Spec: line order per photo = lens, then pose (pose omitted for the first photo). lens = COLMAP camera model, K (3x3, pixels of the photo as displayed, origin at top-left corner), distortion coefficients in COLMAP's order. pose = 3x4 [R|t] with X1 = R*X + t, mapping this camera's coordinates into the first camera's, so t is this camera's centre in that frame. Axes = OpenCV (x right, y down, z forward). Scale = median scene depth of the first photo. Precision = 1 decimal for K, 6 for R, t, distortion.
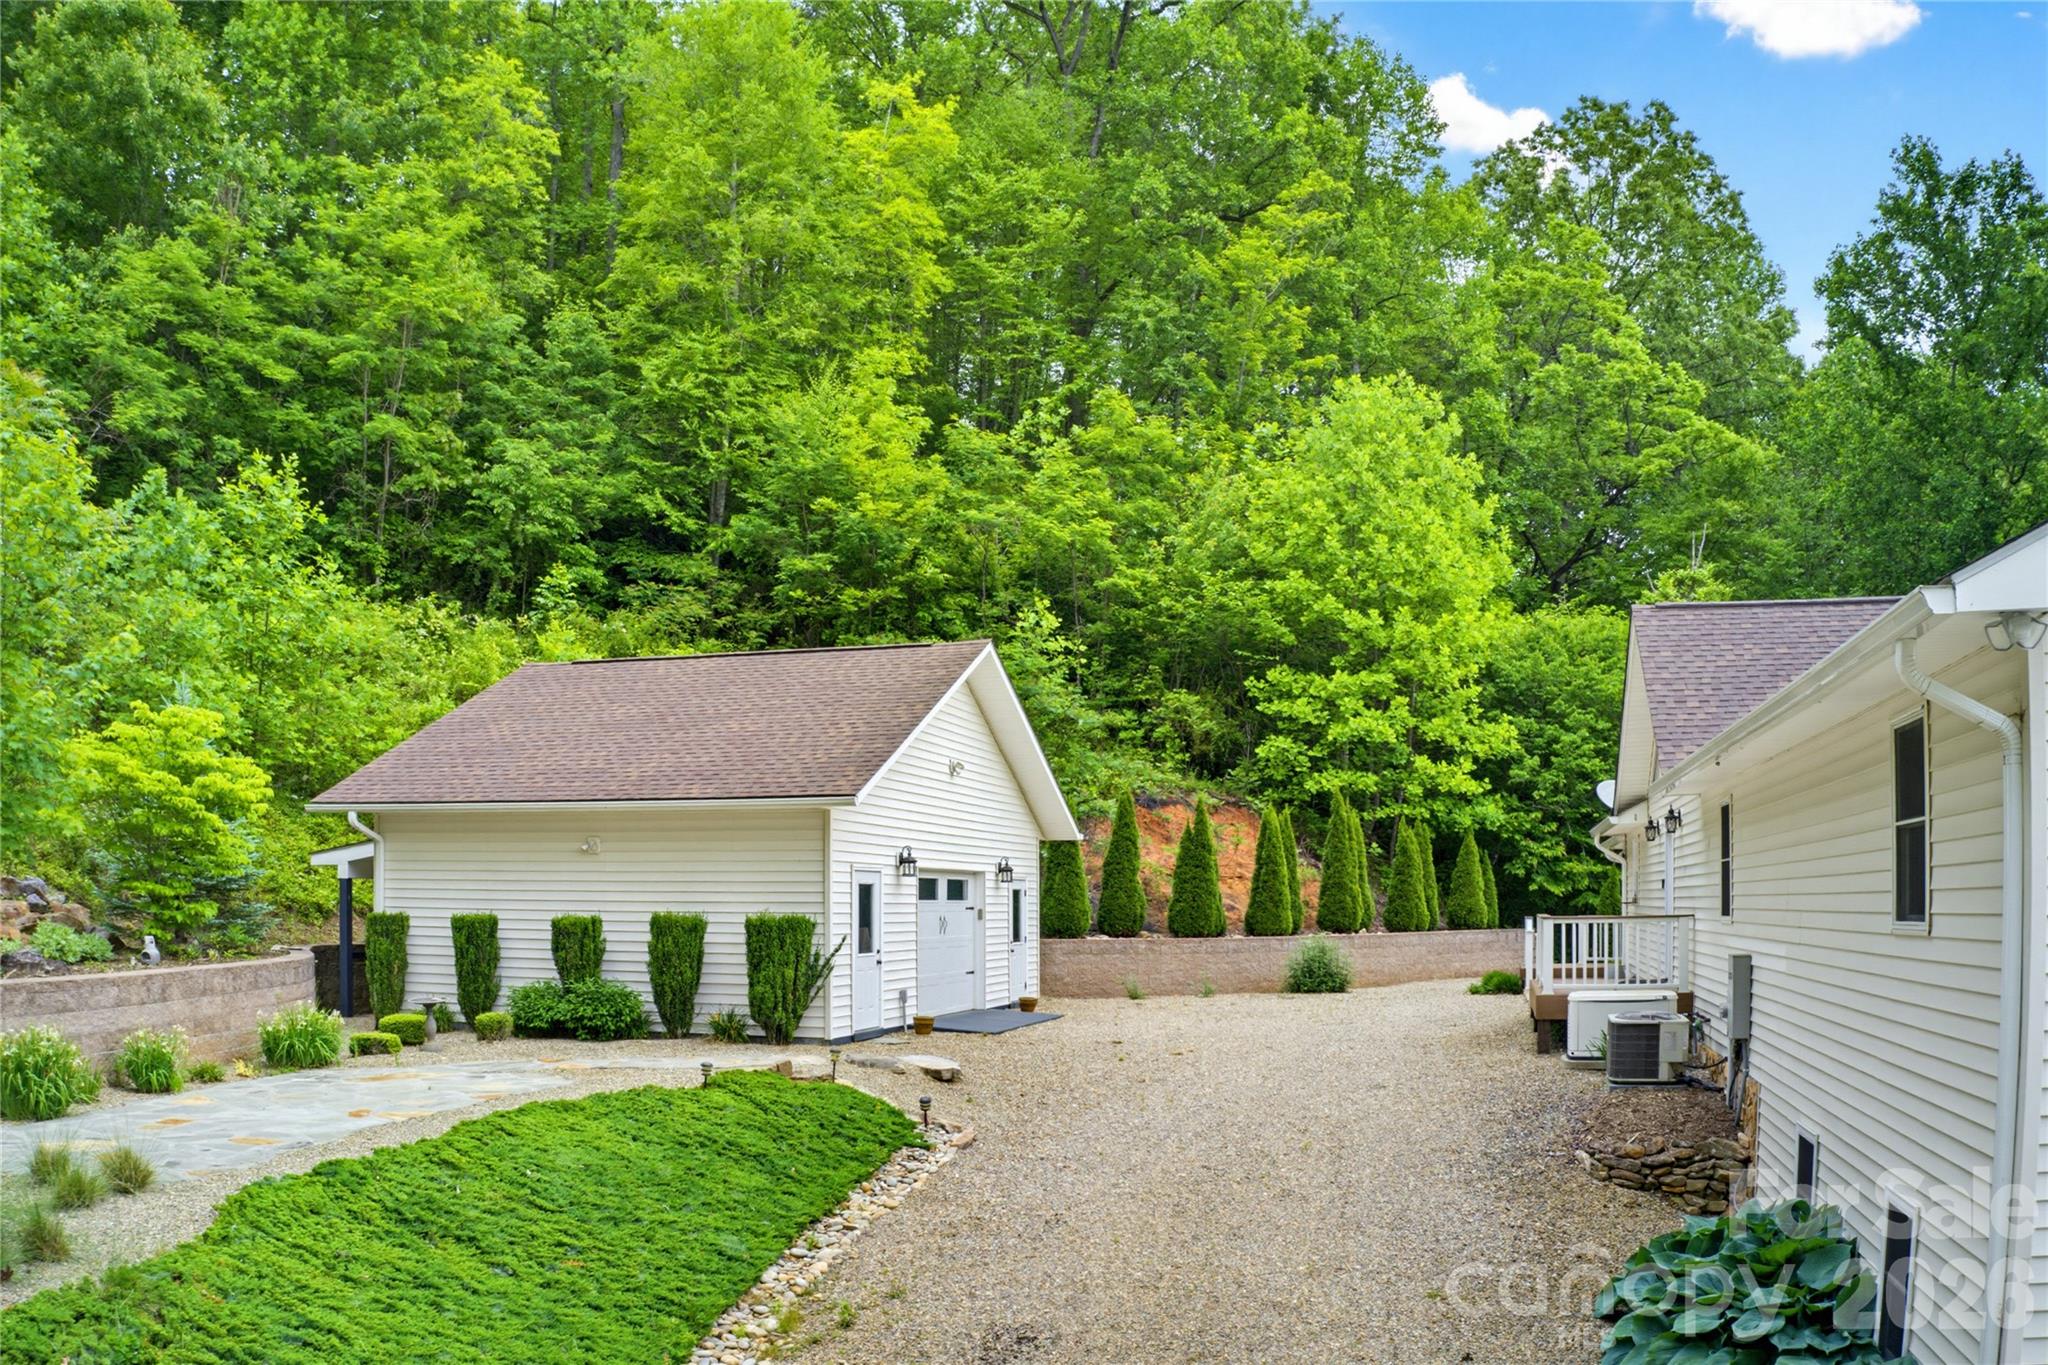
lens RADIAL K [[1640.7, 0, 1034.9], [0, 1640.7, 809.8], [0, 0, 1]] dist [-0.177459, 0.015341]
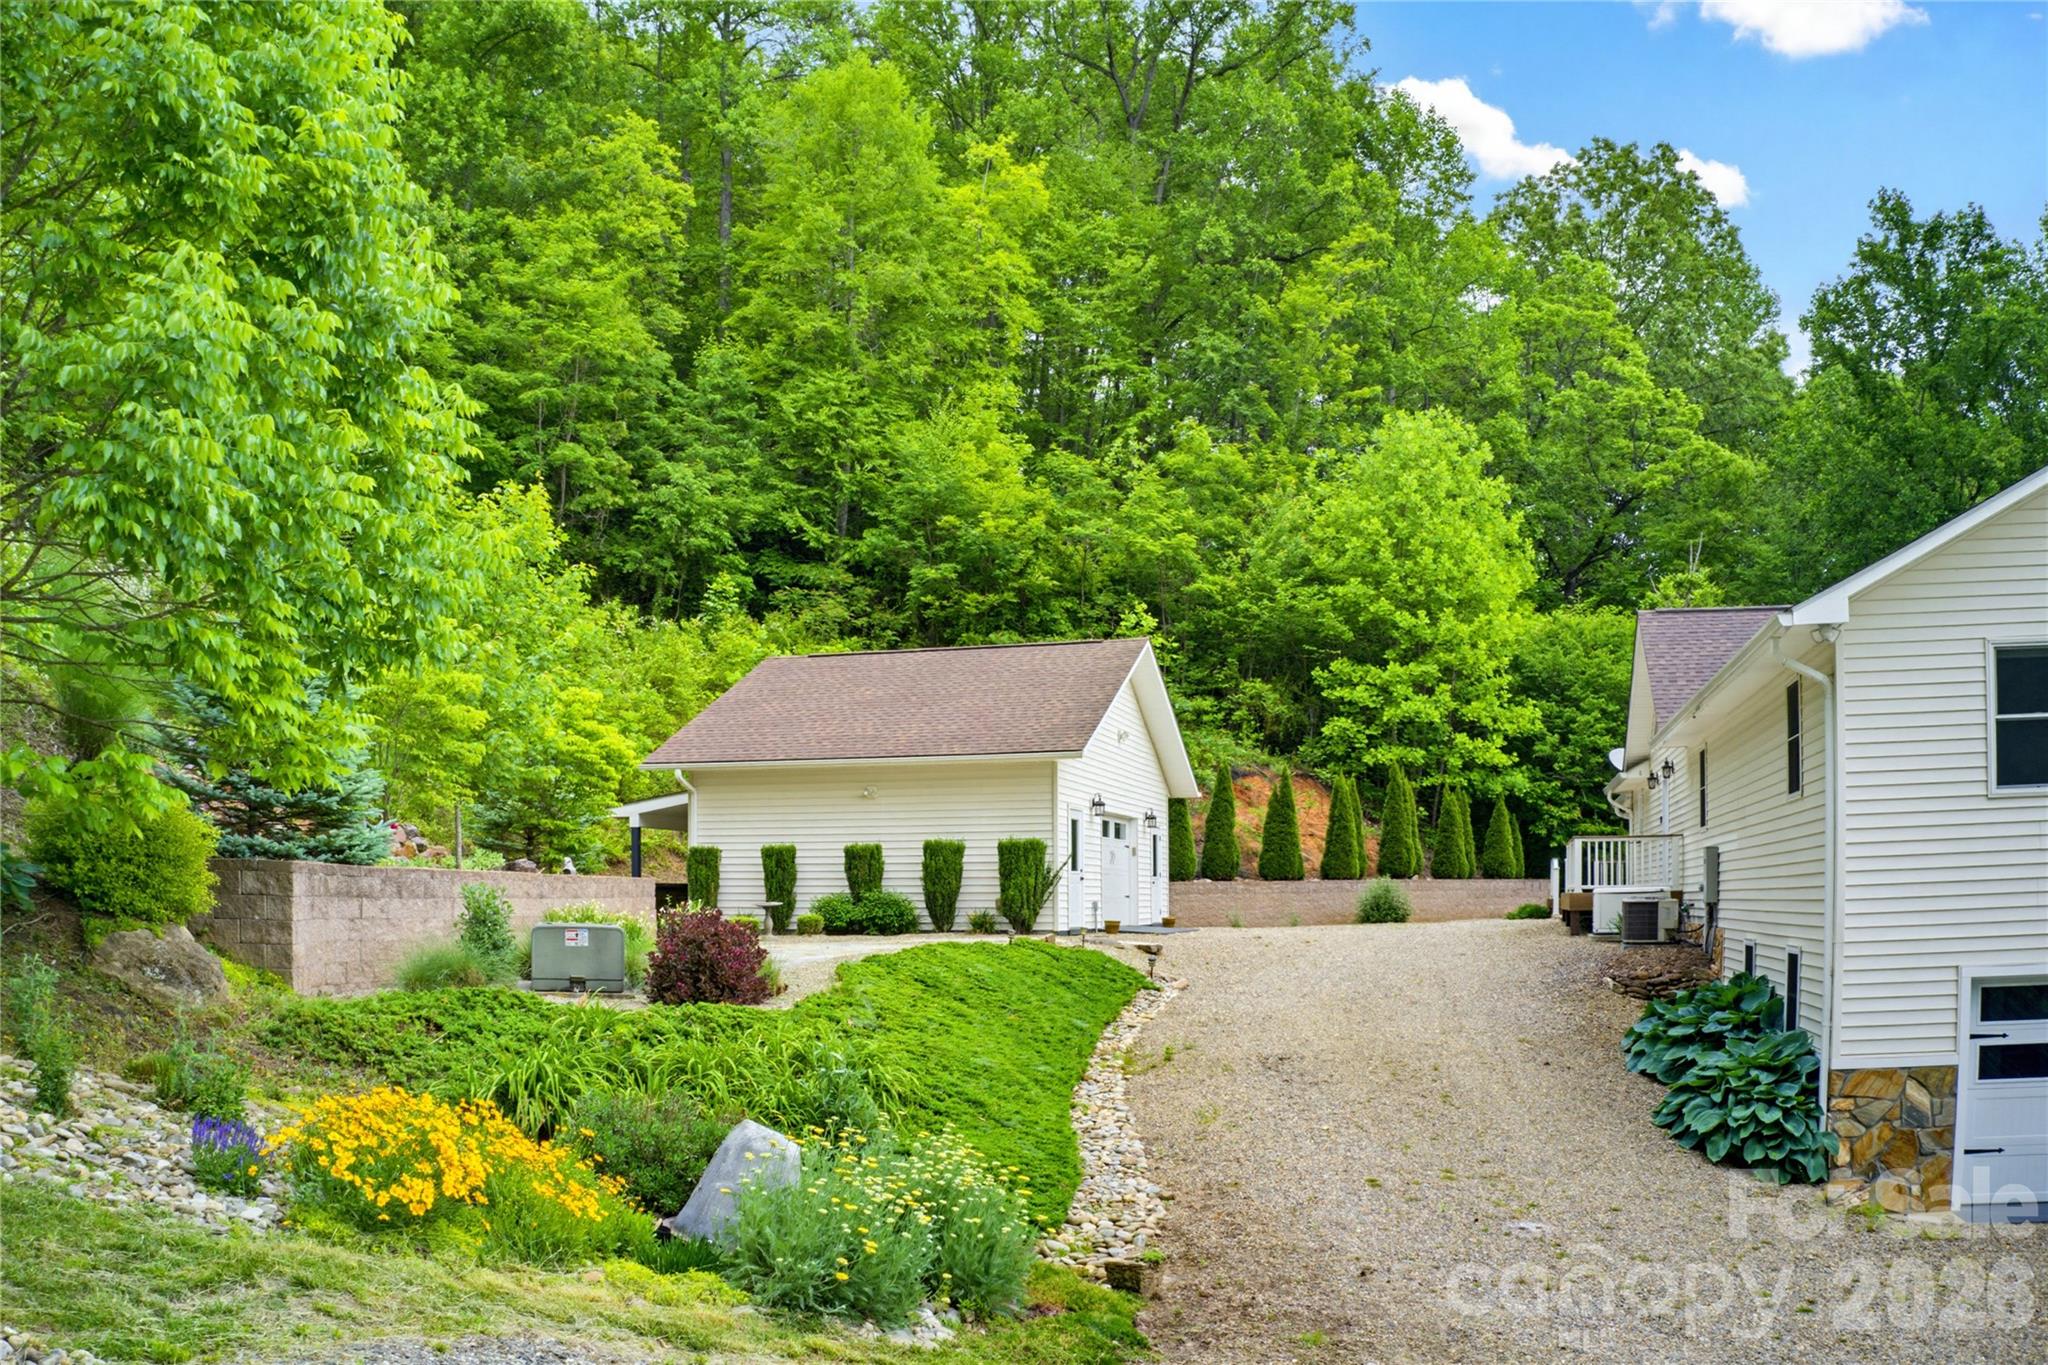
lens RADIAL K [[1714.2, 0, 1027.0], [0, 1714.2, 862.6], [0, 0, 1]] dist [-0.161521, -0.013052]
pose [[0.999949, -0.006825, 0.007409, -0.081960], [0.006604, 0.999541, 0.029557, 0.020554], [-0.007607, -0.029506, 0.999536, -0.221512]]
